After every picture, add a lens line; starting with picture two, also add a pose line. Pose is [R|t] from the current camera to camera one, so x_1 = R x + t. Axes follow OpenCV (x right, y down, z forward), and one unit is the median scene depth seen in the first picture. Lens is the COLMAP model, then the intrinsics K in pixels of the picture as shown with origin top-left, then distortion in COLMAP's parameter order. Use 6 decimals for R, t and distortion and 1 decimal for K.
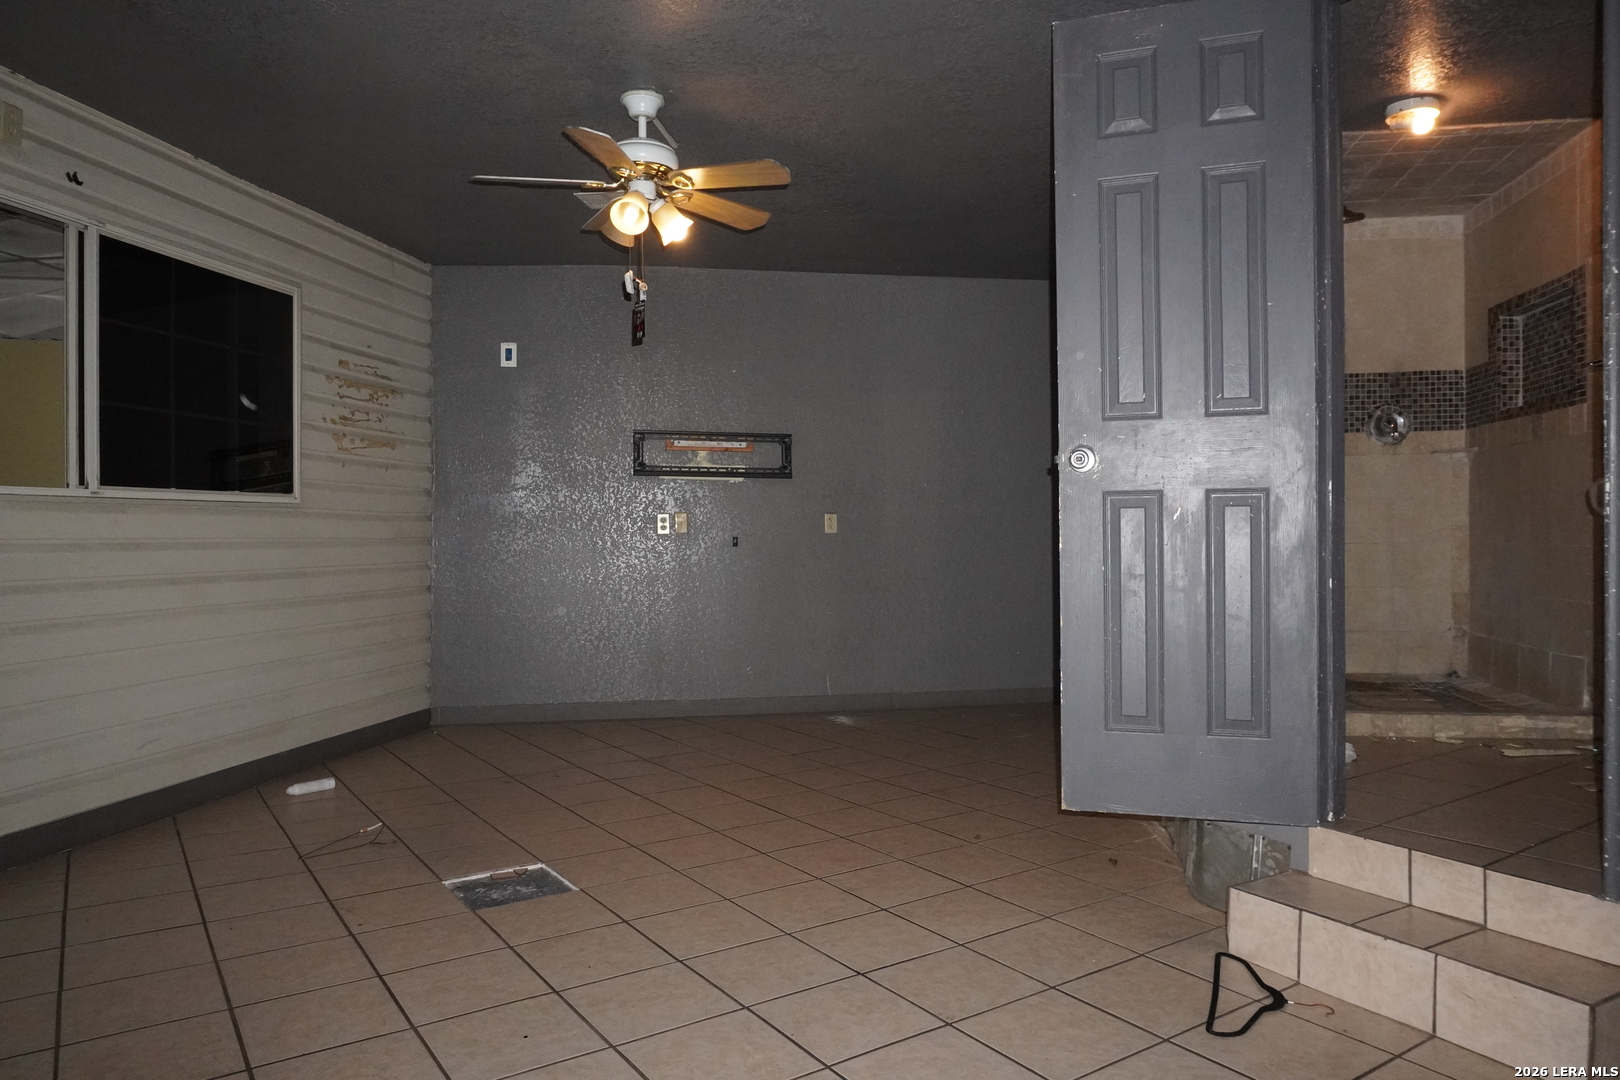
lens RADIAL K [[1104.1, 0, 814.8], [0, 1104.1, 533.3], [0, 0, 1]] dist [0.000059, 0.002491]
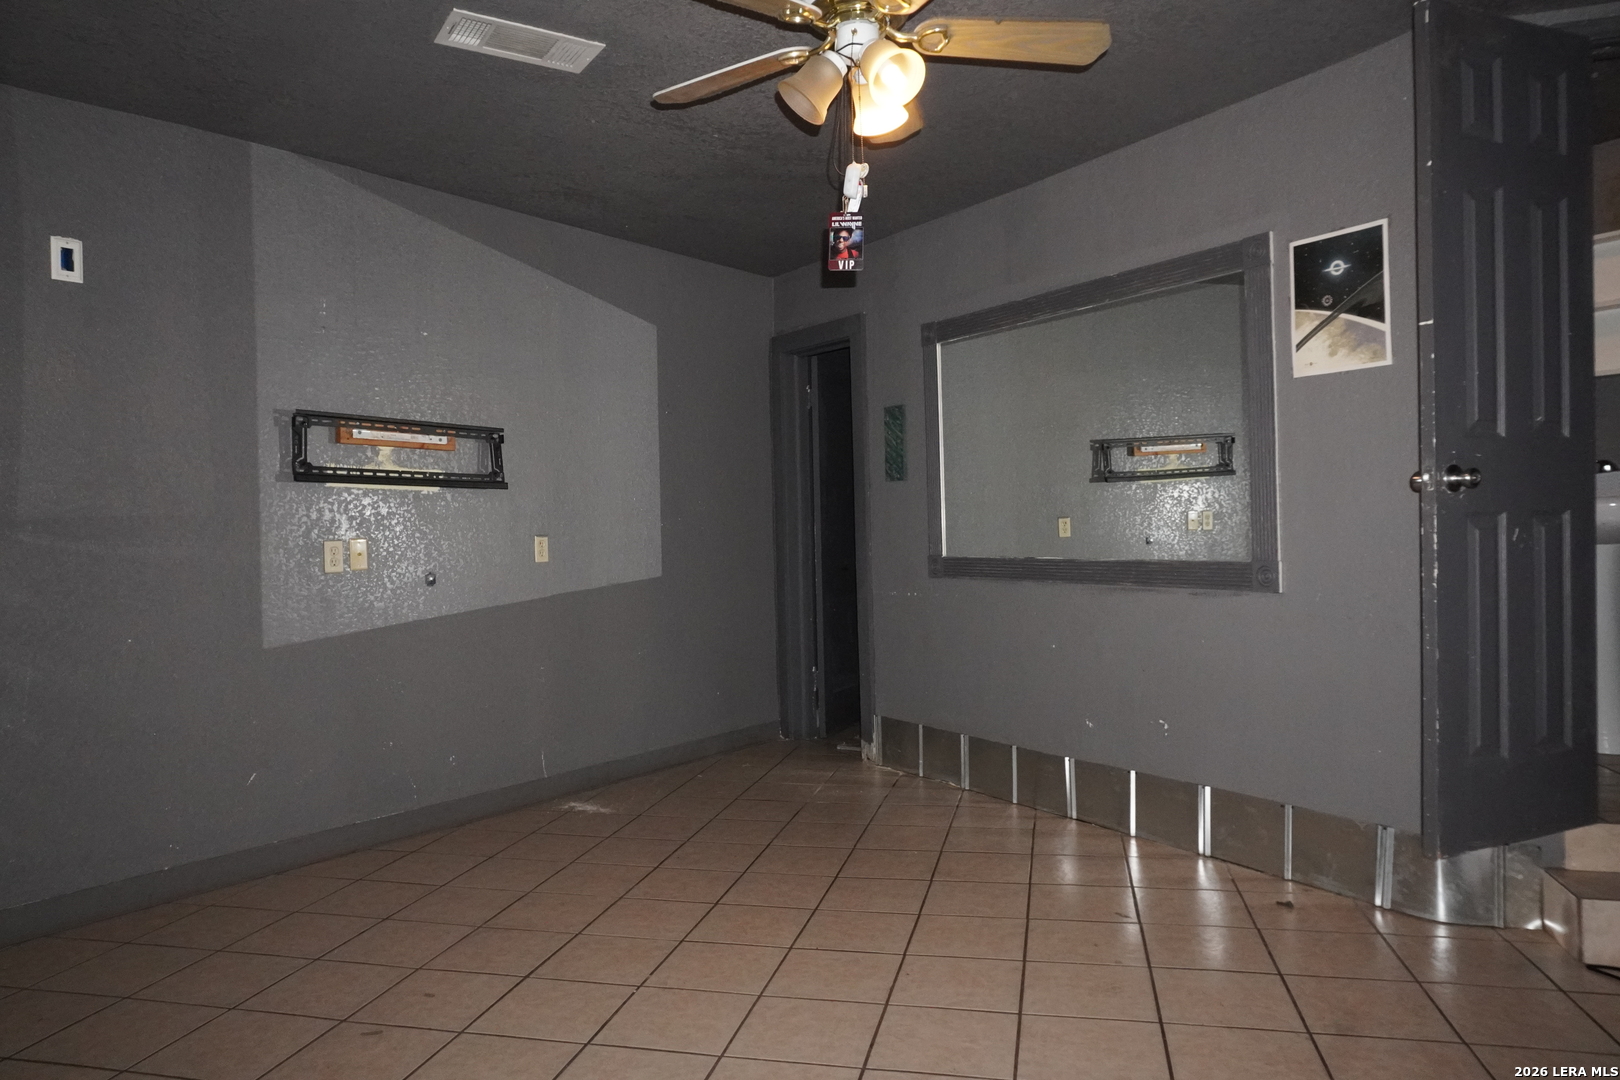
lens RADIAL K [[1104.1, 0, 809.8], [0, 1104.1, 534.2], [0, 0, 1]] dist [0.000059, 0.002491]
pose [[0.727662, -0.014116, 0.685791, -0.377837], [0.021524, 0.999766, -0.002259, -0.013989], [-0.685598, 0.016404, 0.727795, 0.332621]]
